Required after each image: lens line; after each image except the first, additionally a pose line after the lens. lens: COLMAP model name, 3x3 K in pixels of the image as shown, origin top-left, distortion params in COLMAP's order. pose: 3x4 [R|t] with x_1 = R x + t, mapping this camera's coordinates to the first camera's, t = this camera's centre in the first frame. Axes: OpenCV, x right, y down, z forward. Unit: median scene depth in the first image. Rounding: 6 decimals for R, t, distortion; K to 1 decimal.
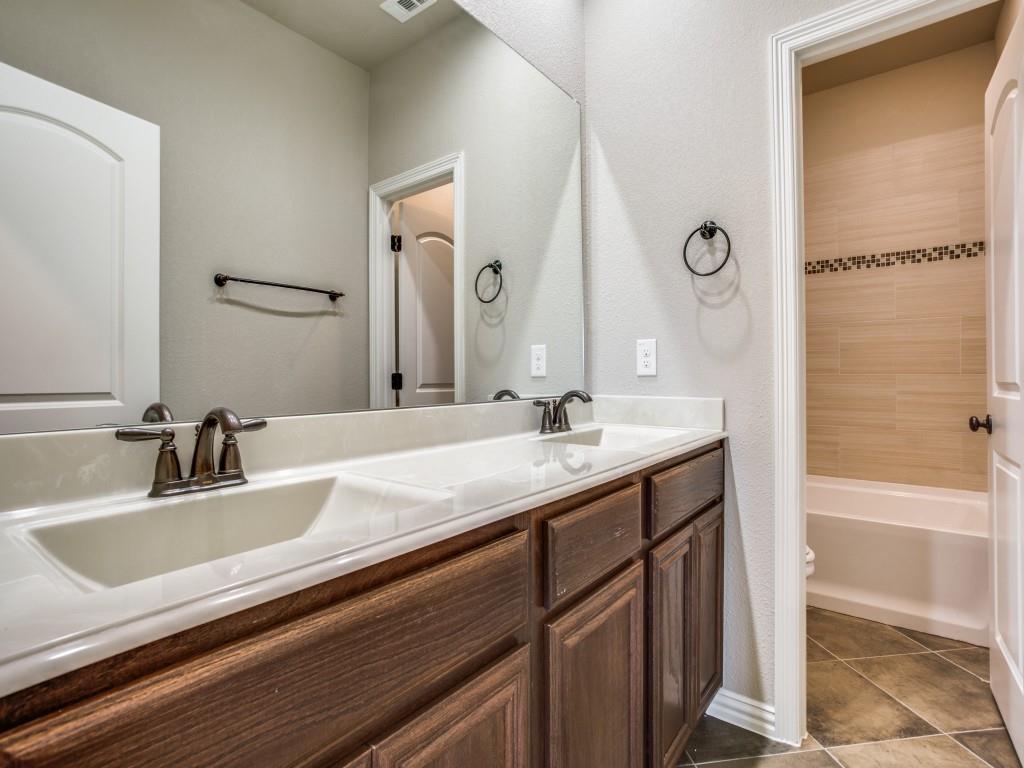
lens RADIAL K [[506.1, 0, 509.4], [0, 506.1, 397.4], [0, 0, 1]] dist [0.000553, -0.000094]
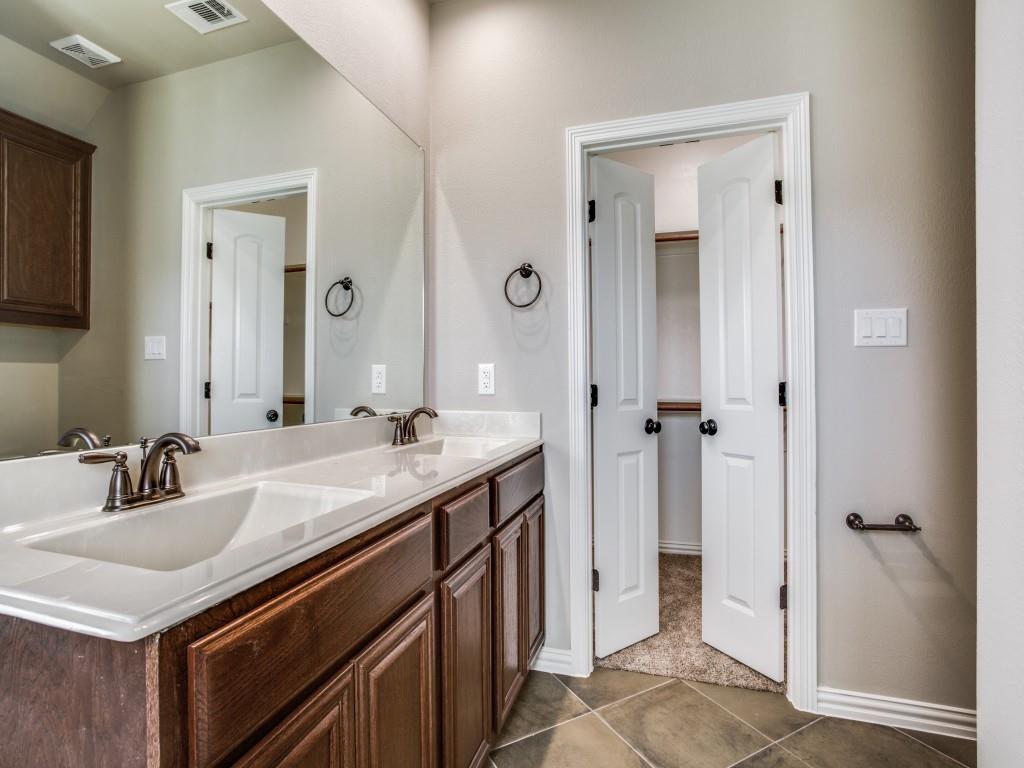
lens RADIAL K [[504.2, 0, 520.5], [0, 504.2, 379.4], [0, 0, 1]] dist [-0.049607, 0.023333]
pose [[0.930196, 0.008640, 0.366961, -0.087022], [0.012336, 0.998422, -0.054777, -0.010943], [-0.366856, 0.055480, 0.928622, -0.142324]]
